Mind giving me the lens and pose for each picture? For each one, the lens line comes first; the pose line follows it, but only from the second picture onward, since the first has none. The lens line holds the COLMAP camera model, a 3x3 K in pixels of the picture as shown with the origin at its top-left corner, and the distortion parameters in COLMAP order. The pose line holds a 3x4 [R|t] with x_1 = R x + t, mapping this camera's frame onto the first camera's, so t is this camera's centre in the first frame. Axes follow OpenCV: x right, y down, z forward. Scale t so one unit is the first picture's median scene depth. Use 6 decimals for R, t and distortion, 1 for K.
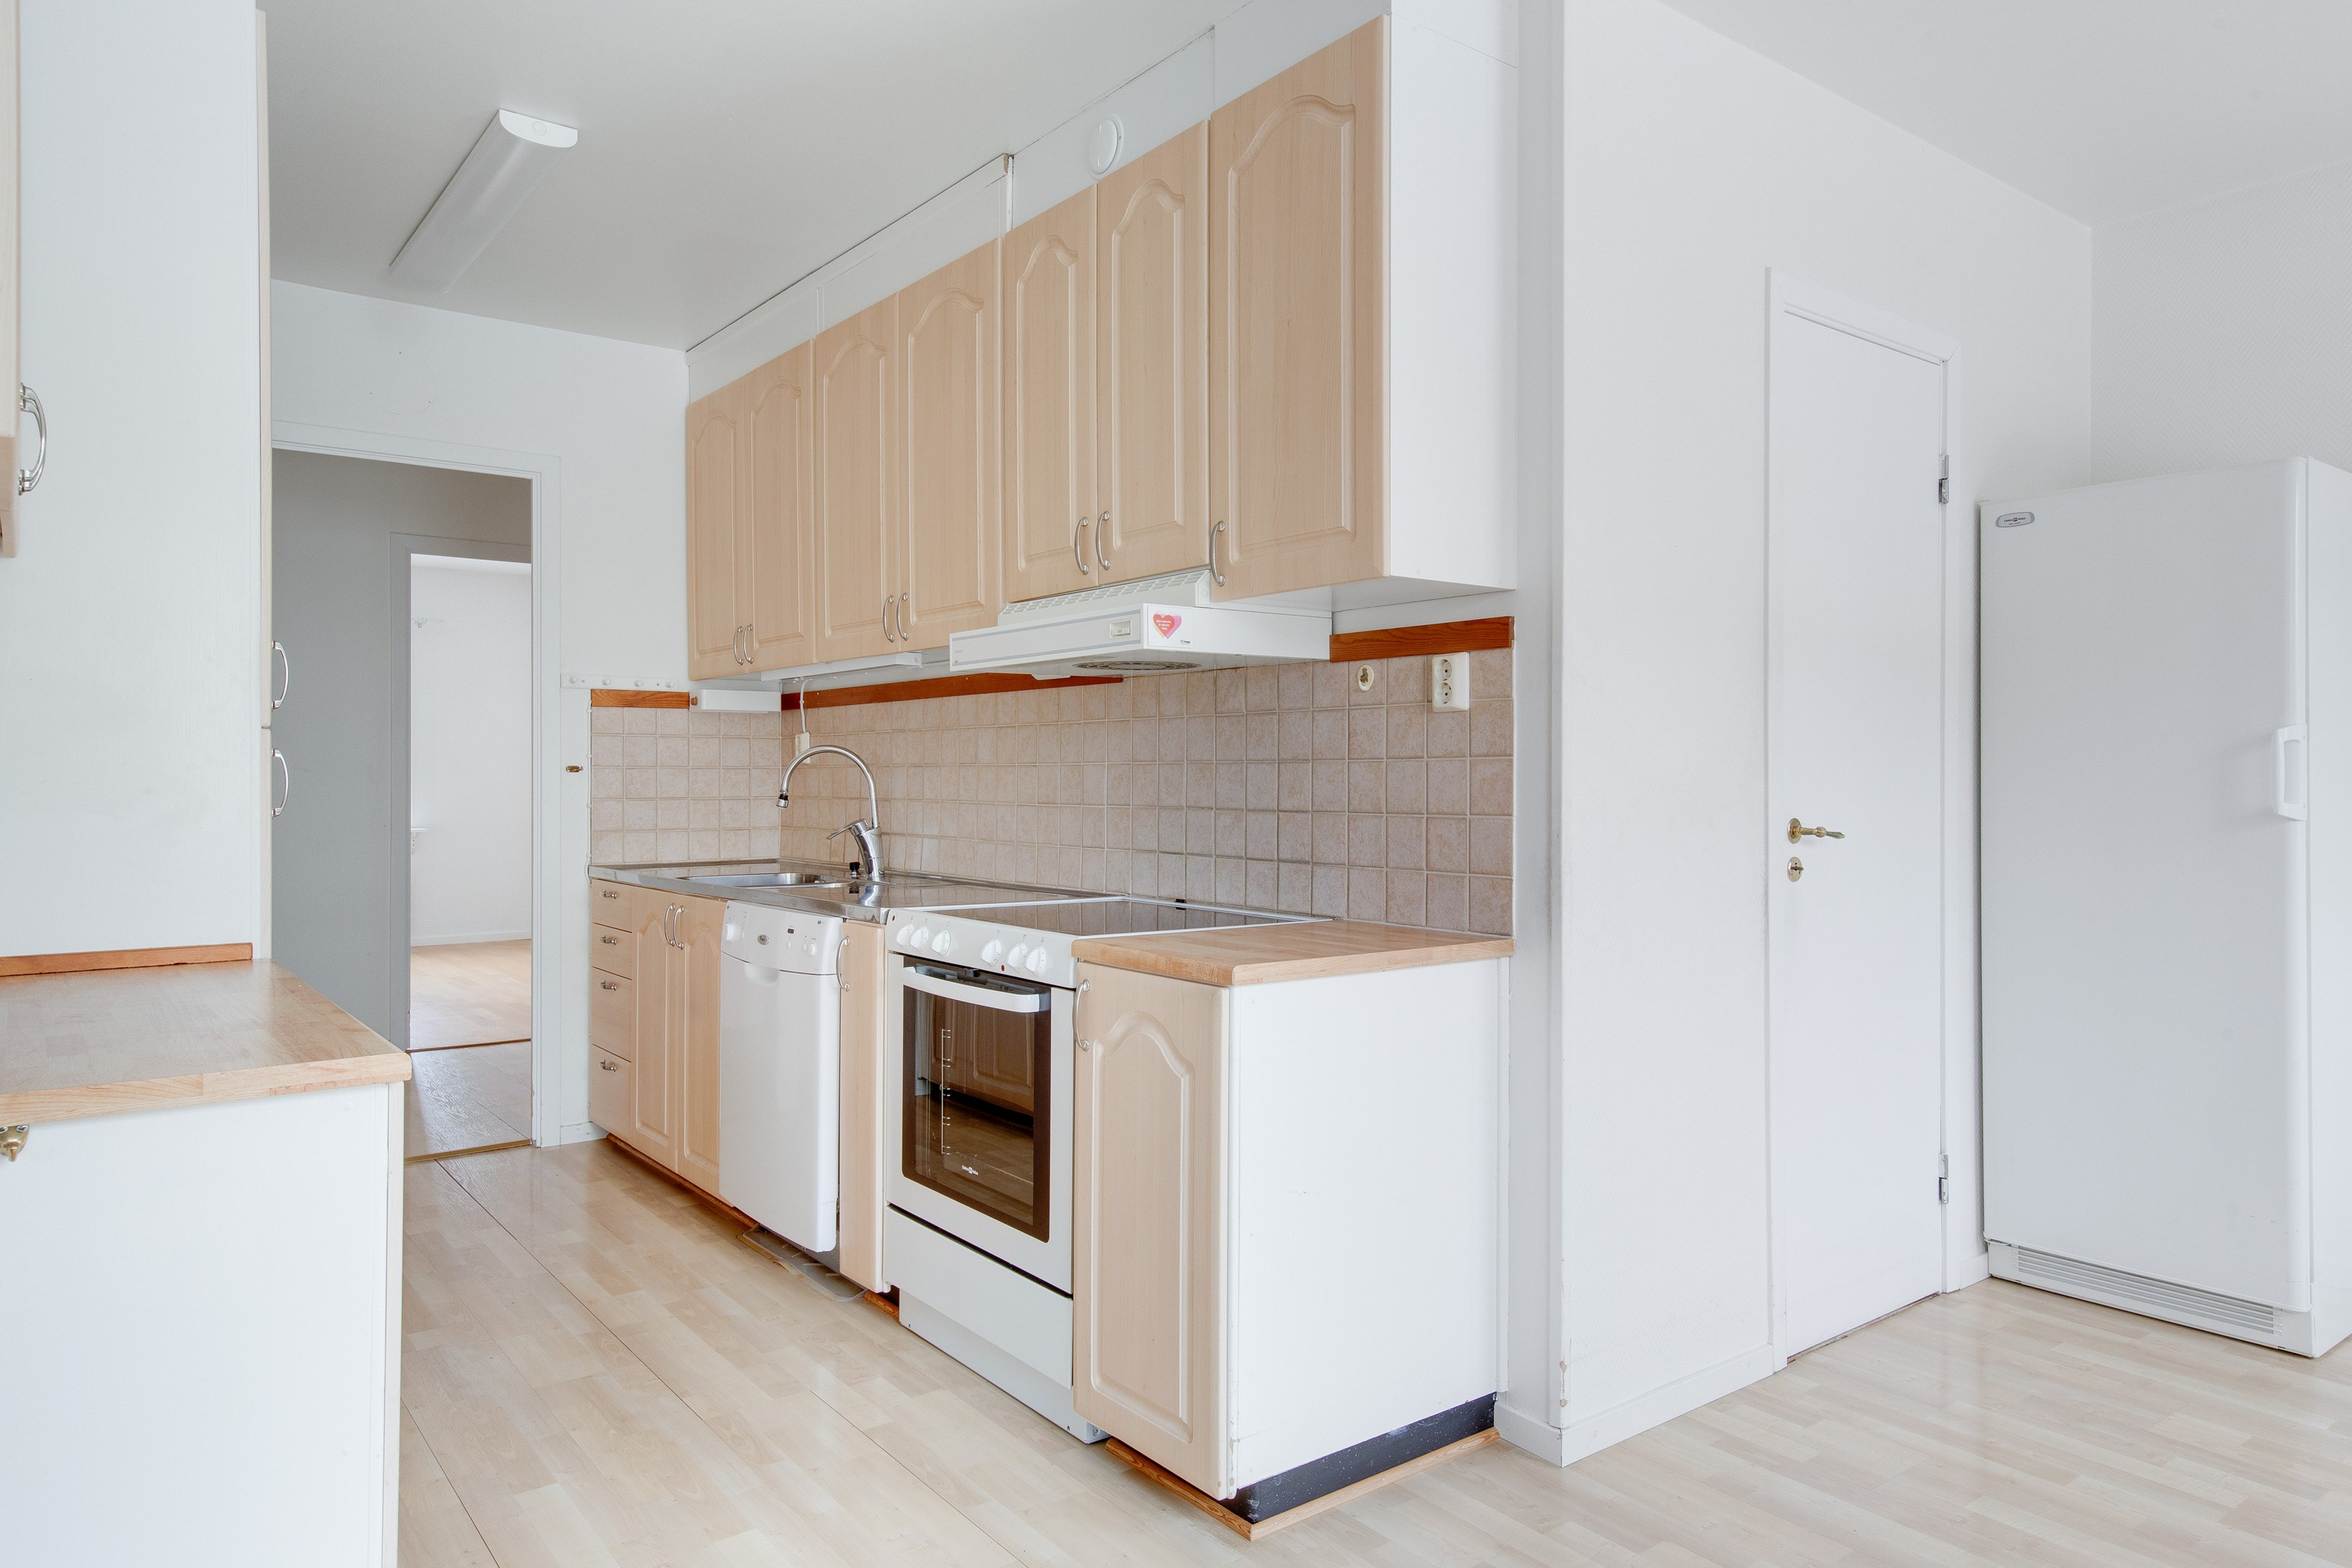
lens RADIAL K [[1456.9, 0, 1282.0], [0, 1456.9, 779.1], [0, 0, 1]] dist [0.021583, 0.000175]
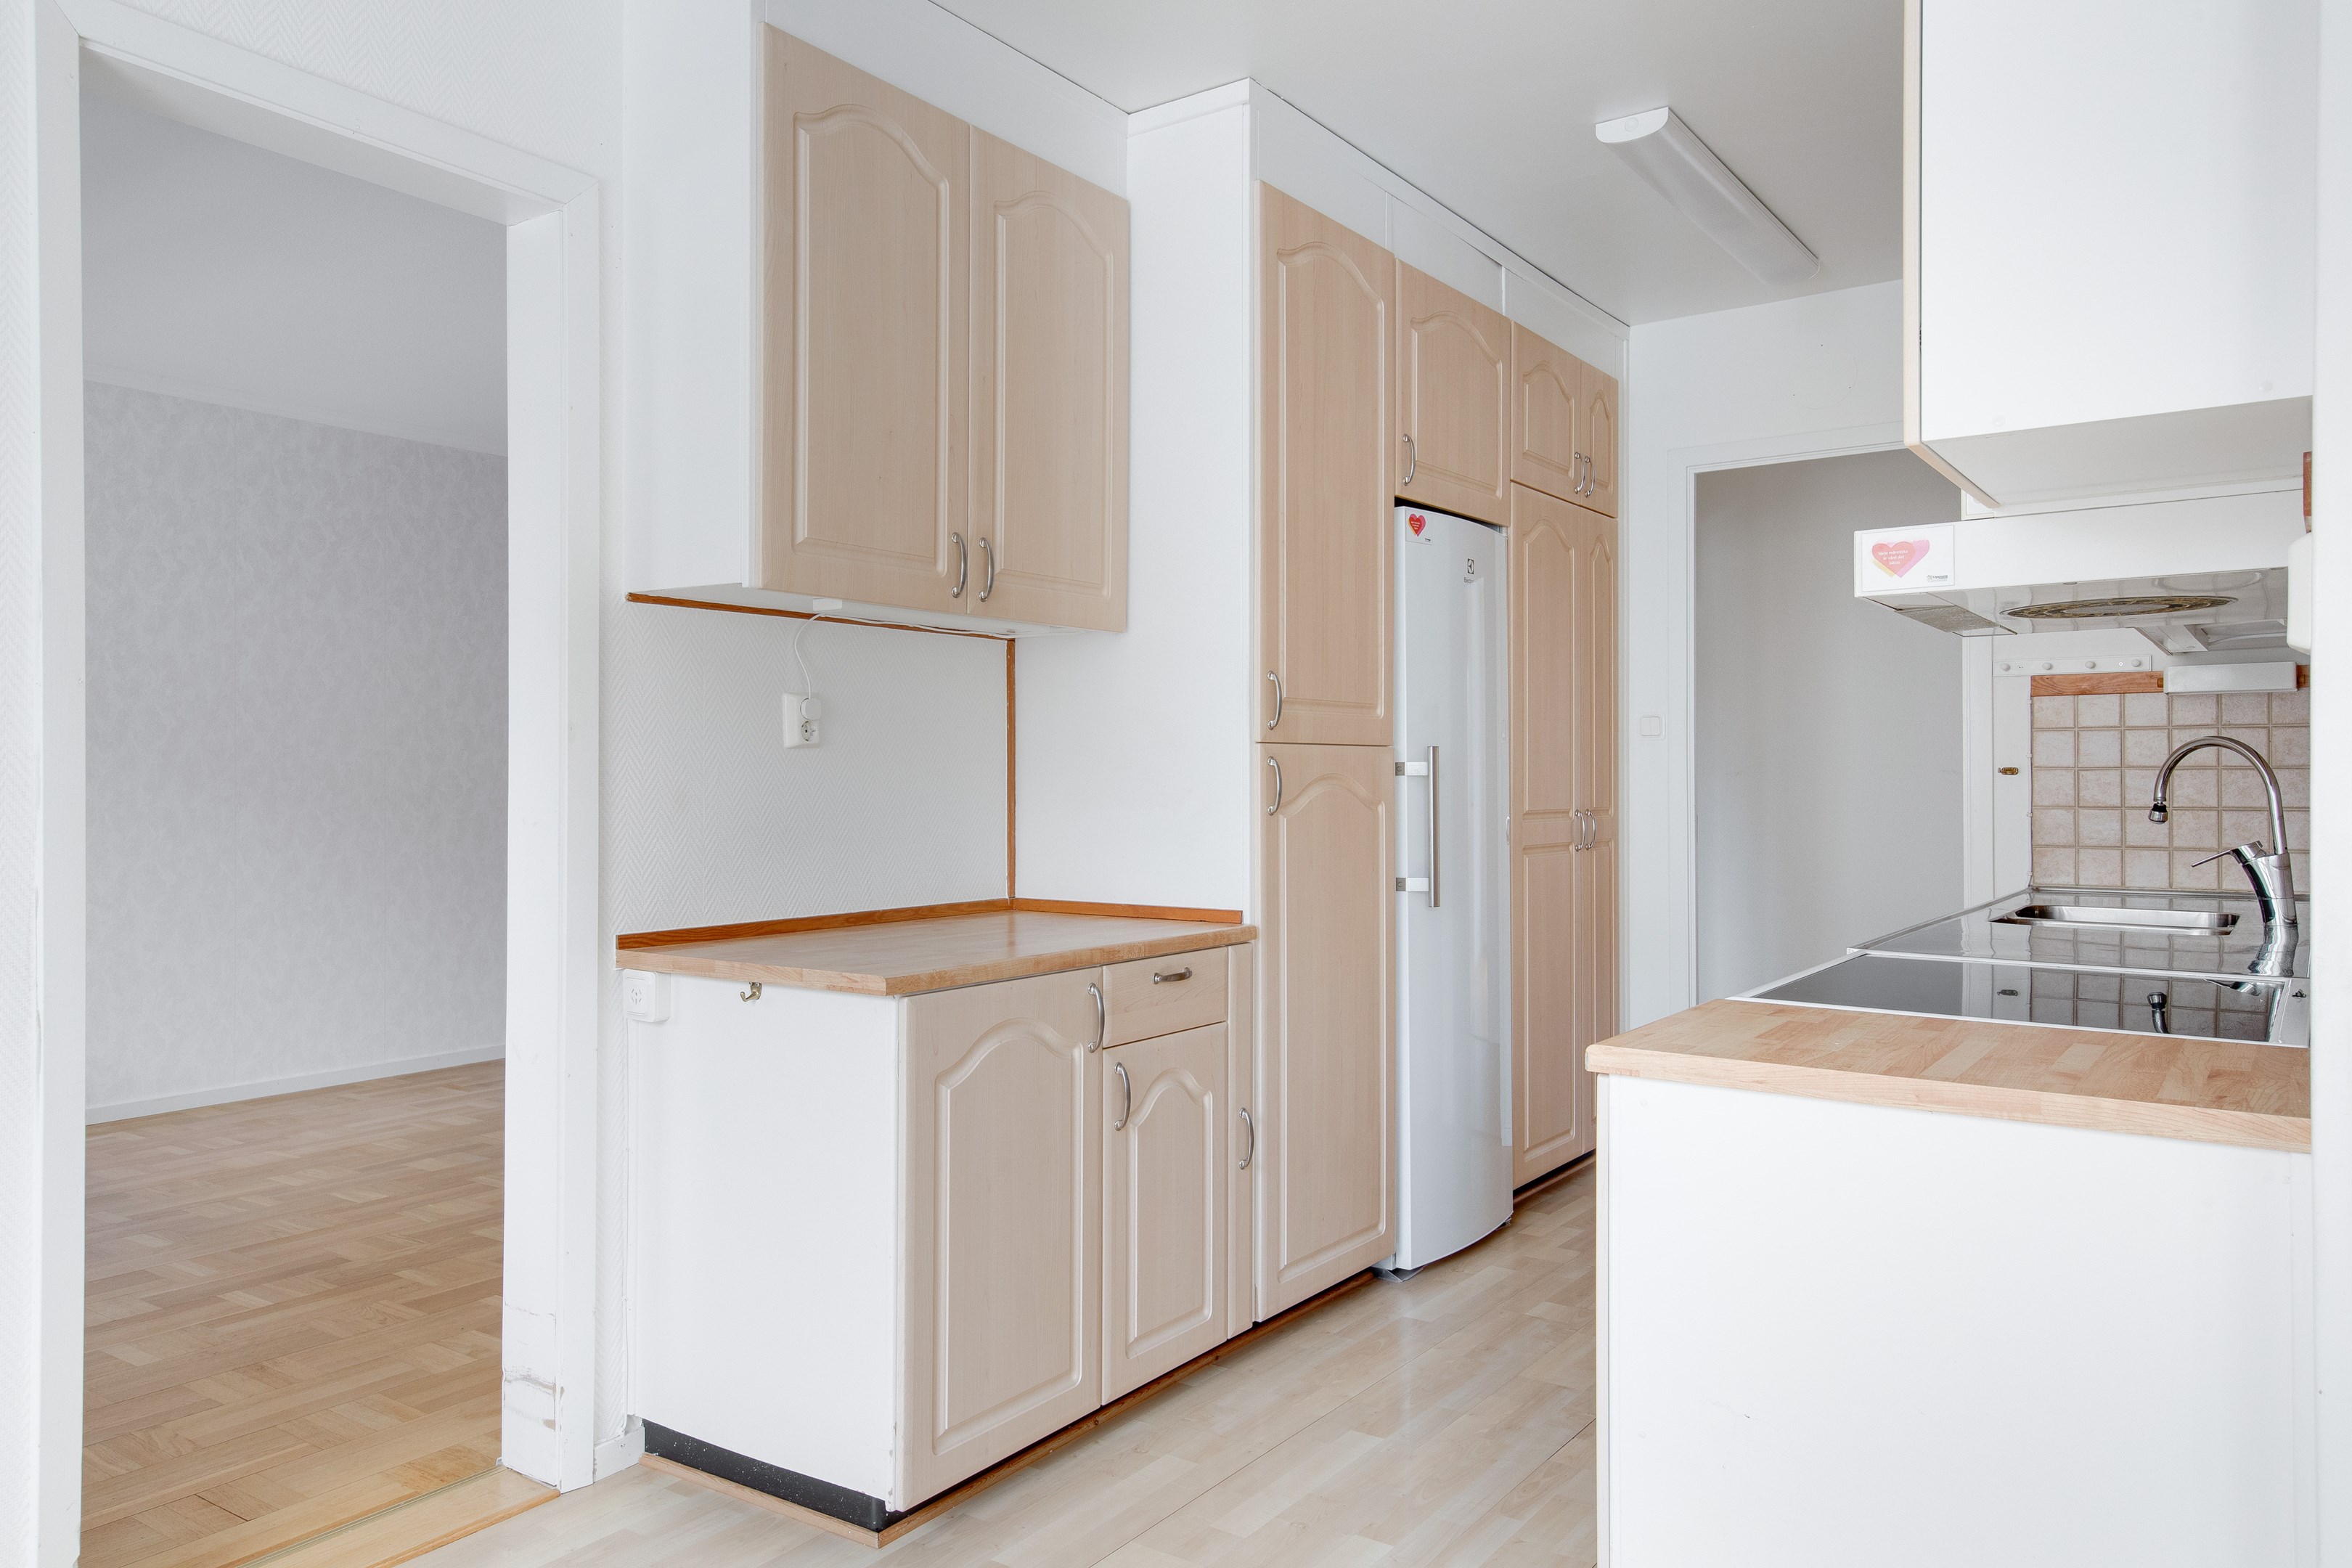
lens RADIAL K [[1667.6, 0, 1175.6], [0, 1667.6, 770.9], [0, 0, 1]] dist [0.034166, -0.001779]
pose [[0.266481, -0.005258, -0.963826, 0.513369], [-0.000349, 0.999985, -0.005552, -0.002202], [0.963840, 0.001816, 0.266475, 0.418724]]
